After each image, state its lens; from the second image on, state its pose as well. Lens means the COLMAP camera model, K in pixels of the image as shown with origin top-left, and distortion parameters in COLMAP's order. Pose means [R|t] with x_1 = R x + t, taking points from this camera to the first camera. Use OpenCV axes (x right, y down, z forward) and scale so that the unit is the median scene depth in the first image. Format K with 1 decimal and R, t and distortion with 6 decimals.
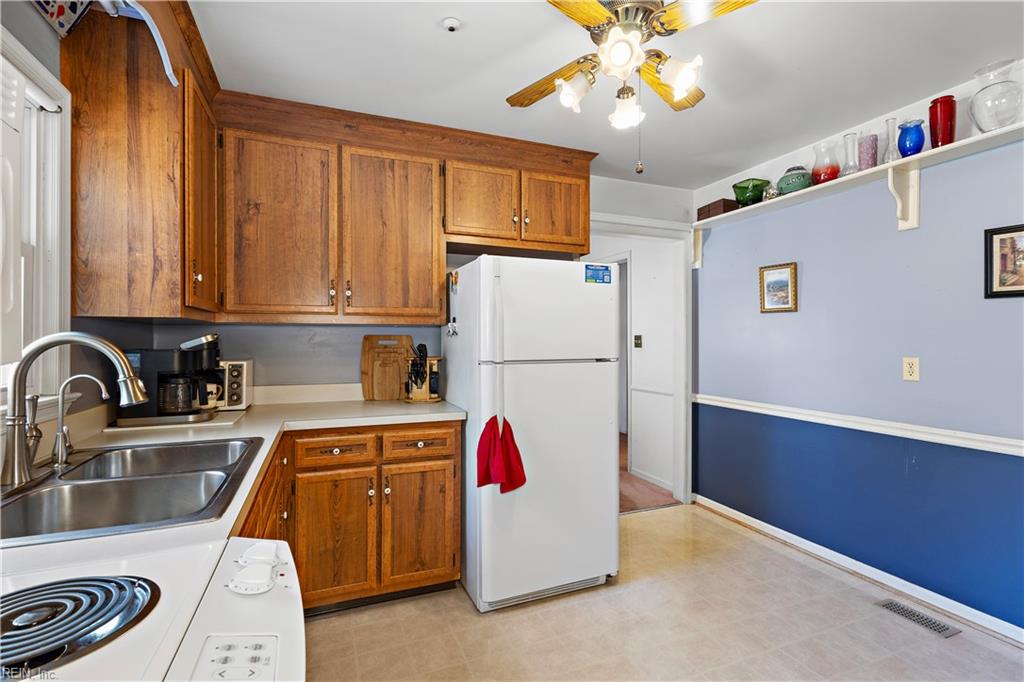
lens RADIAL K [[471.8, 0, 508.4], [0, 471.8, 338.6], [0, 0, 1]] dist [0.003585, 0.000917]
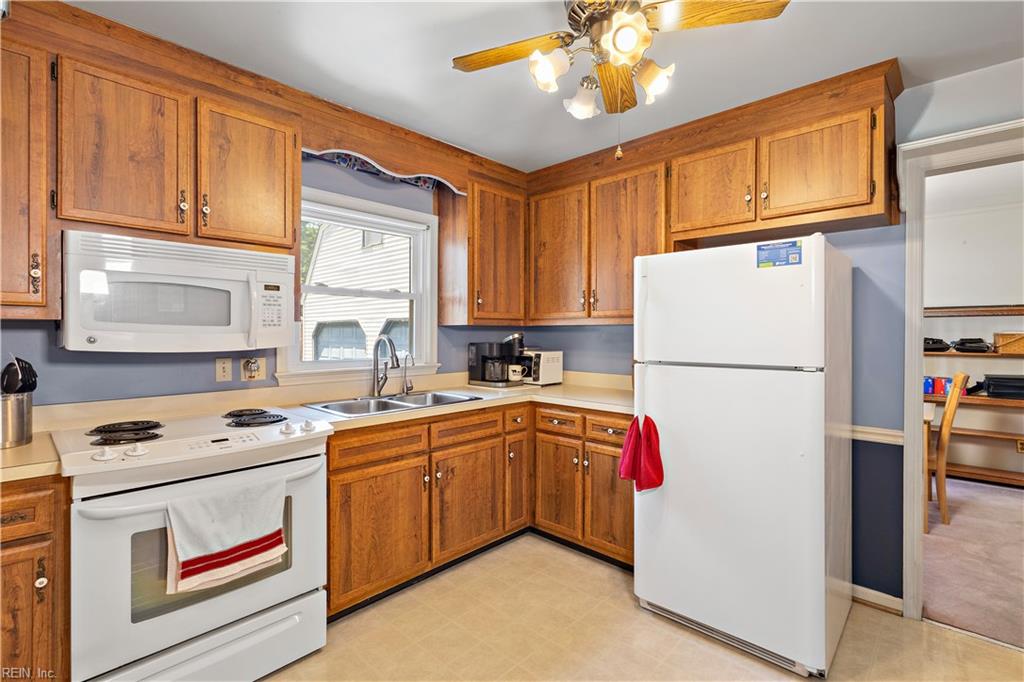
lens RADIAL K [[471.8, 0, 504.5], [0, 471.8, 335.2], [0, 0, 1]] dist [0.003585, 0.000917]
pose [[0.409906, 0.003853, -0.912119, 0.735850], [-0.006005, 0.999981, 0.001526, -0.005515], [0.912108, 0.004851, 0.409922, 0.302585]]
